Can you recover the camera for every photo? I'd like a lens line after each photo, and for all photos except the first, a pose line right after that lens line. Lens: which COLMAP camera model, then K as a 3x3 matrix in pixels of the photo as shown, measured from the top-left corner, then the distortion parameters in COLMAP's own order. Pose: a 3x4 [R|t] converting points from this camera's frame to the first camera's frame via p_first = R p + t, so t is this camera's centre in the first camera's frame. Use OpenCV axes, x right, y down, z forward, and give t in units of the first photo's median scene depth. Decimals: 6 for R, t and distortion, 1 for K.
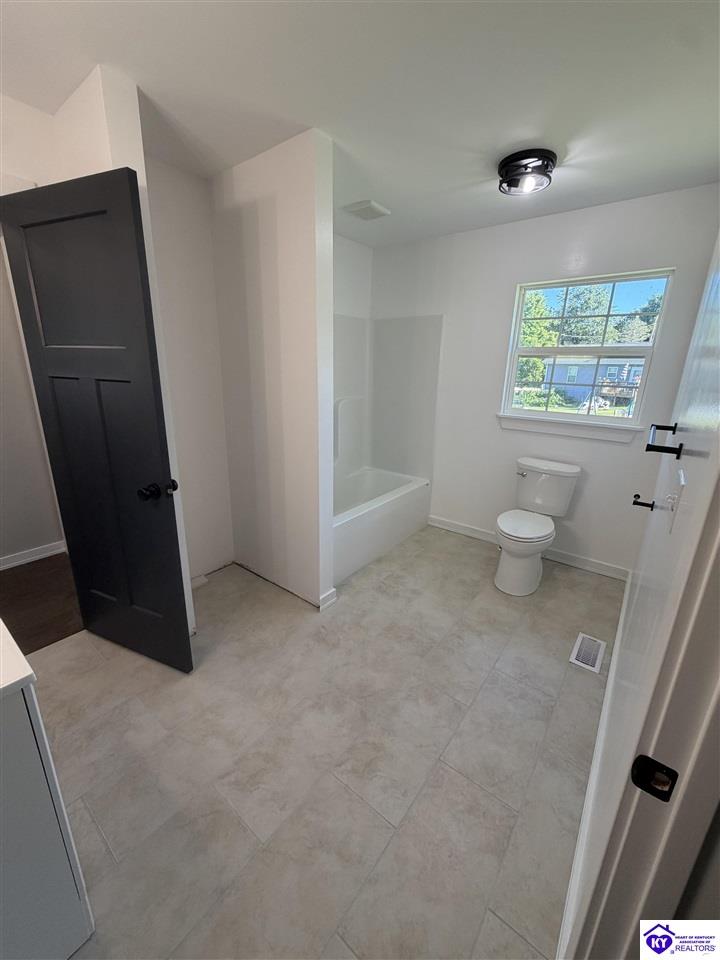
lens RADIAL K [[384.1, 0, 358.9], [0, 384.1, 477.2], [0, 0, 1]] dist [0.002435, -0.000133]
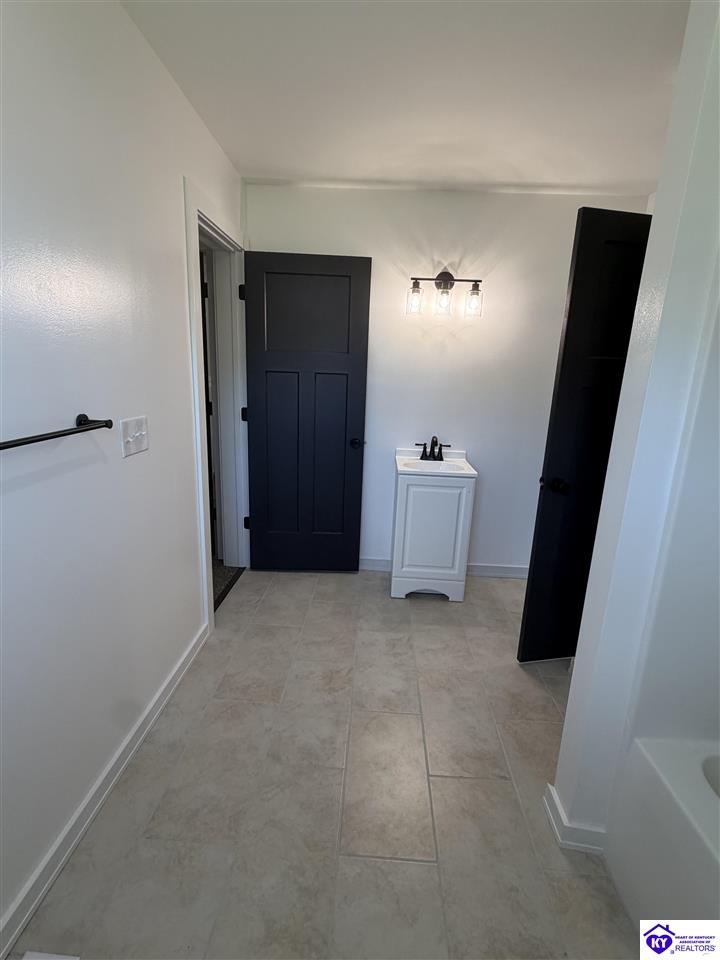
lens RADIAL K [[447.4, 0, 359.4], [0, 447.4, 480.5], [0, 0, 1]] dist [-0.000855, 0.000028]
pose [[-0.812136, 0.090149, -0.576462, 0.669062], [-0.216130, 0.871229, 0.440736, -0.425854], [0.541962, 0.482528, -0.688072, 1.606535]]
